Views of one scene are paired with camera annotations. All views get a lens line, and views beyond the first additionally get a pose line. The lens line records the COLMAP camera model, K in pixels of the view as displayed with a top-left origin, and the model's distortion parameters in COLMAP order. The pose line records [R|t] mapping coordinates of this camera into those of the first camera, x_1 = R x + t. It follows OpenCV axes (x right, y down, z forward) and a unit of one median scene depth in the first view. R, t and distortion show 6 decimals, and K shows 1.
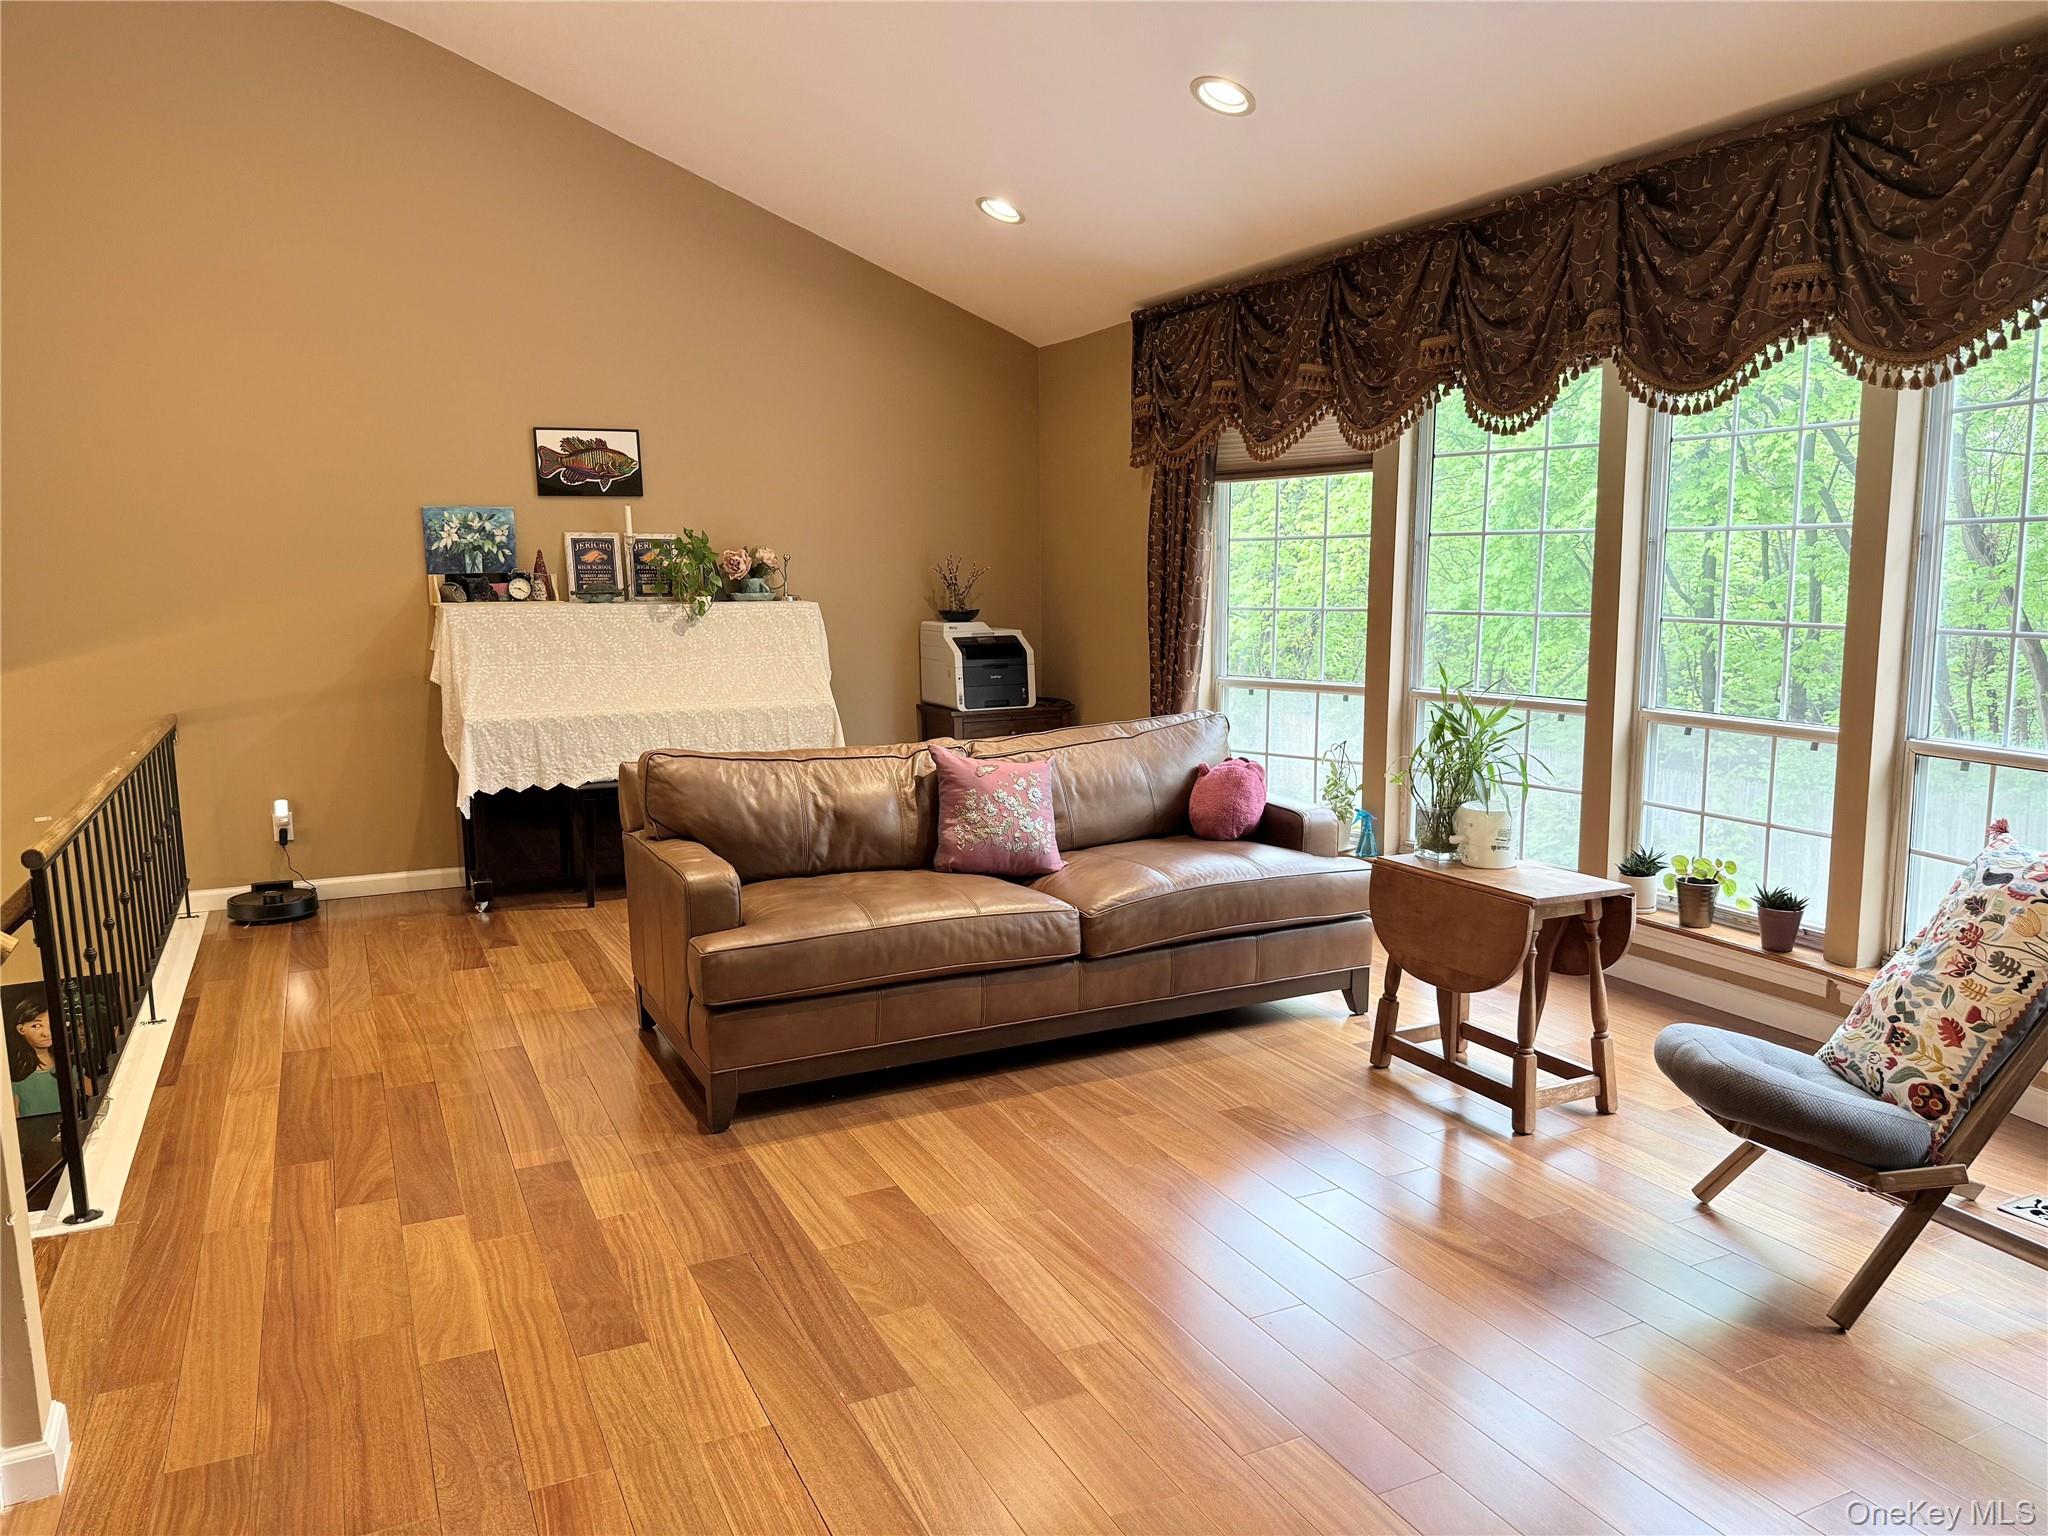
lens RADIAL K [[1442.1, 0, 1024.0], [0, 1442.1, 768.0], [0, 0, 1]] dist [0.005065, -0.000621]
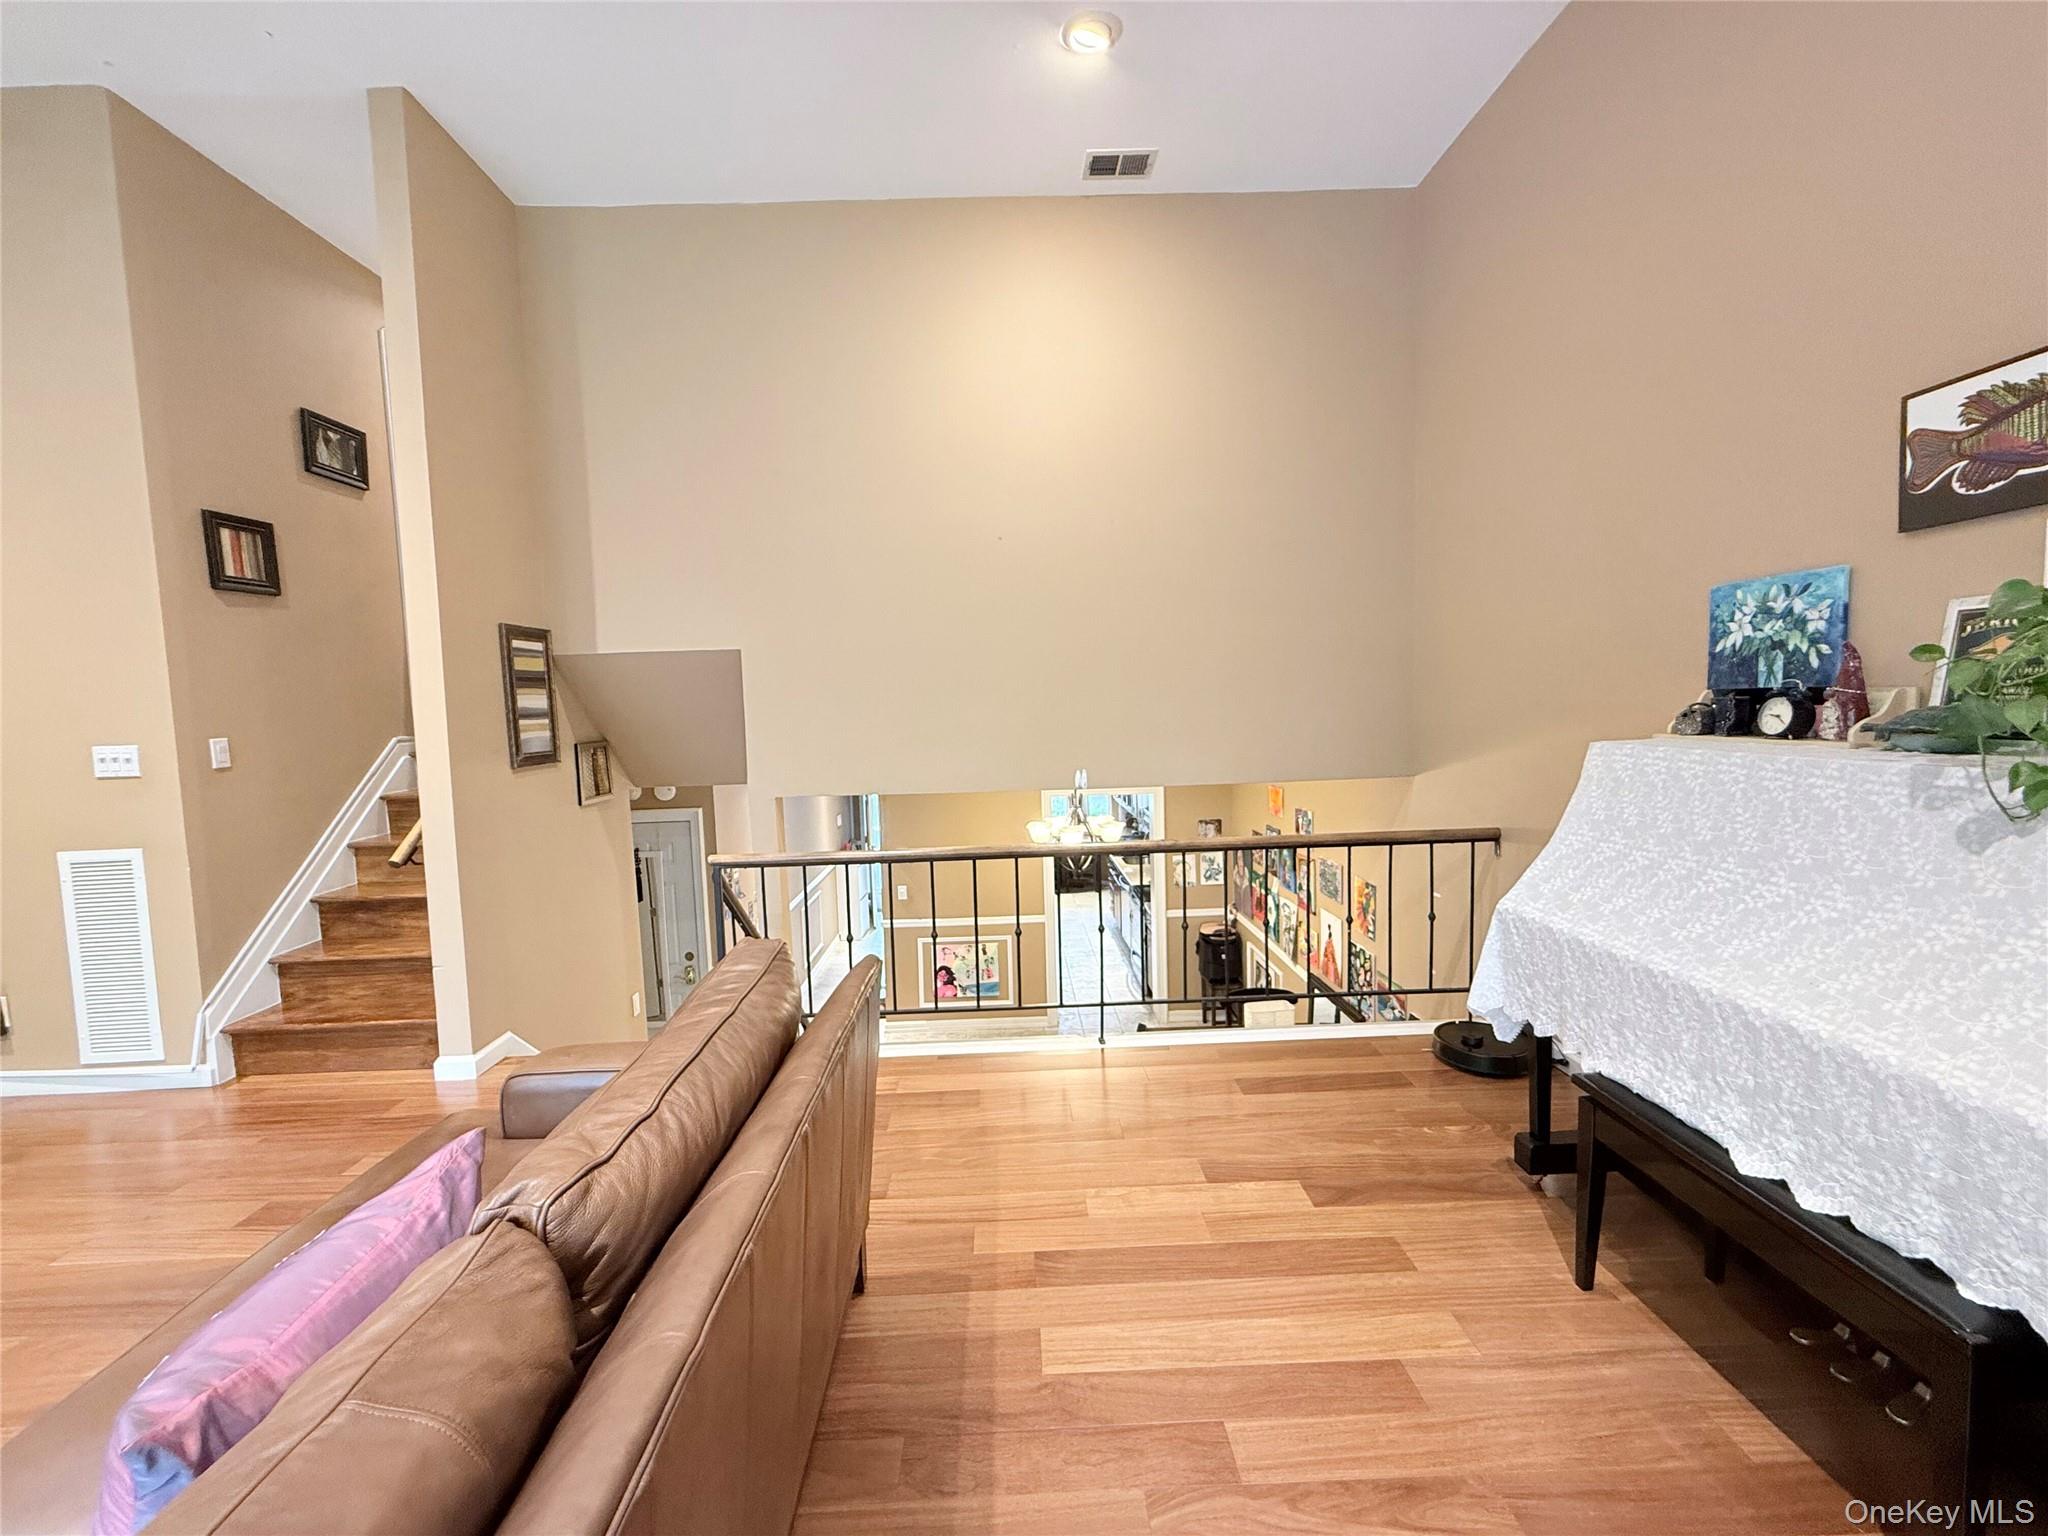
lens RADIAL K [[817.5, 0, 1019.5], [0, 817.5, 767.5], [0, 0, 1]] dist [0.000618, -0.000503]
pose [[-0.418348, 0.092770, -0.903537, 0.059000], [-0.094219, 0.984971, 0.144756, -0.123419], [0.903387, 0.145689, -0.403320, 0.870556]]
